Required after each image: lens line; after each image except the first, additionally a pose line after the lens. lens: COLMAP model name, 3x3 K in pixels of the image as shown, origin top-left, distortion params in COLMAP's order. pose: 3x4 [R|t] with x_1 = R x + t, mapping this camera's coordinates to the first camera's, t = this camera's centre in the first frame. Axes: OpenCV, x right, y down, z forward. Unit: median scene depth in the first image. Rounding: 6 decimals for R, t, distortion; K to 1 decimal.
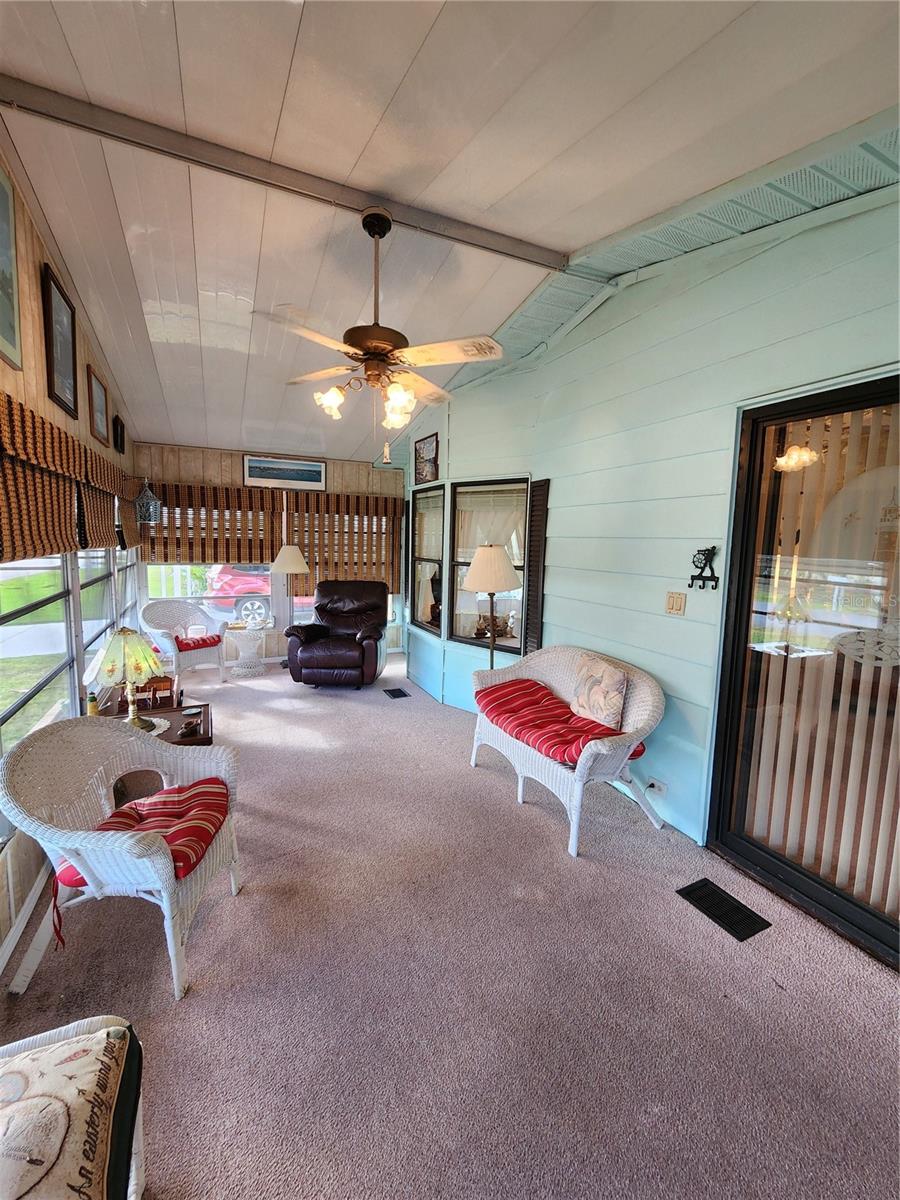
lens RADIAL K [[499.6, 0, 447.1], [0, 499.6, 594.0], [0, 0, 1]] dist [0.000963, 0.000155]
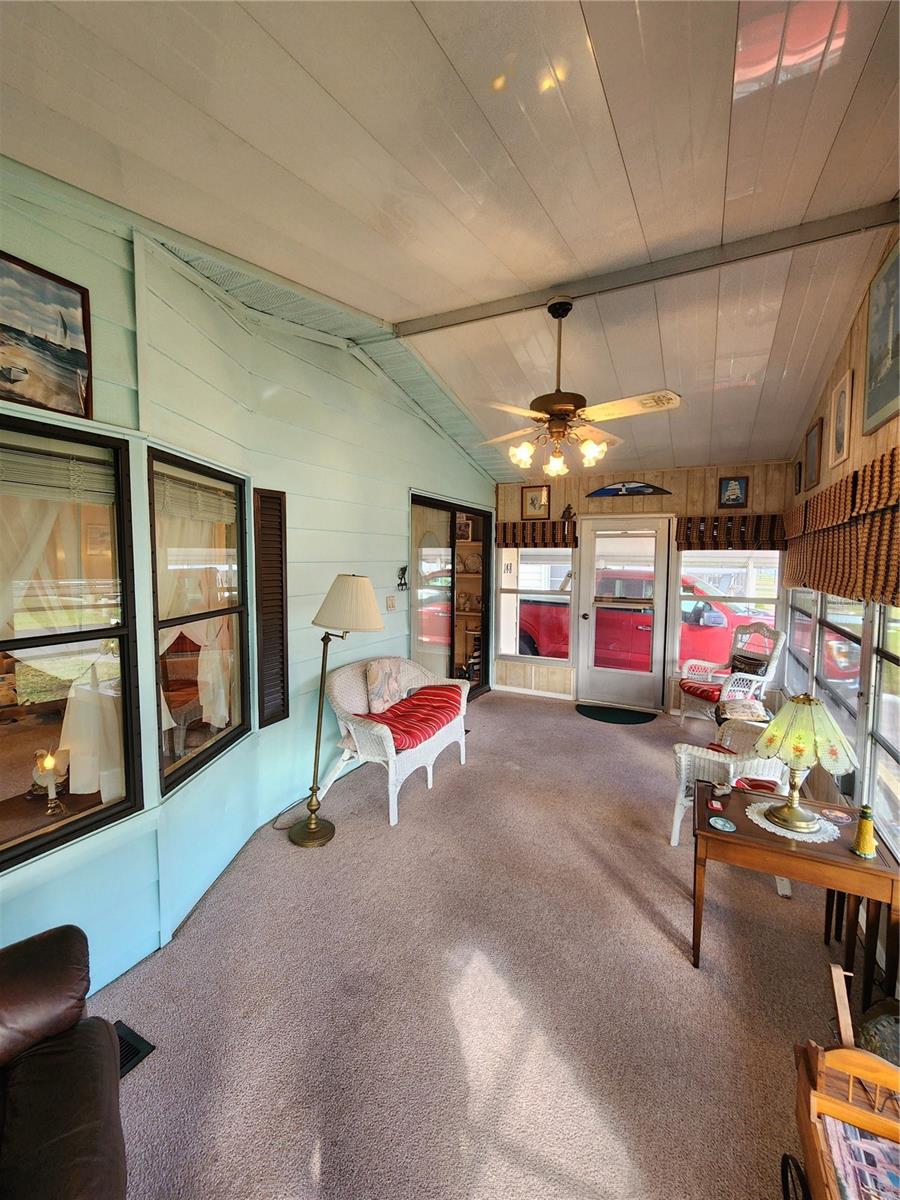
lens RADIAL K [[499.6, 0, 447.1], [0, 499.6, 594.0], [0, 0, 1]] dist [0.000963, 0.000155]
pose [[-0.624653, -0.086693, 0.776075, -0.801518], [0.061368, 0.985295, 0.159459, -0.236974], [-0.778487, 0.147233, -0.610148, 1.714959]]
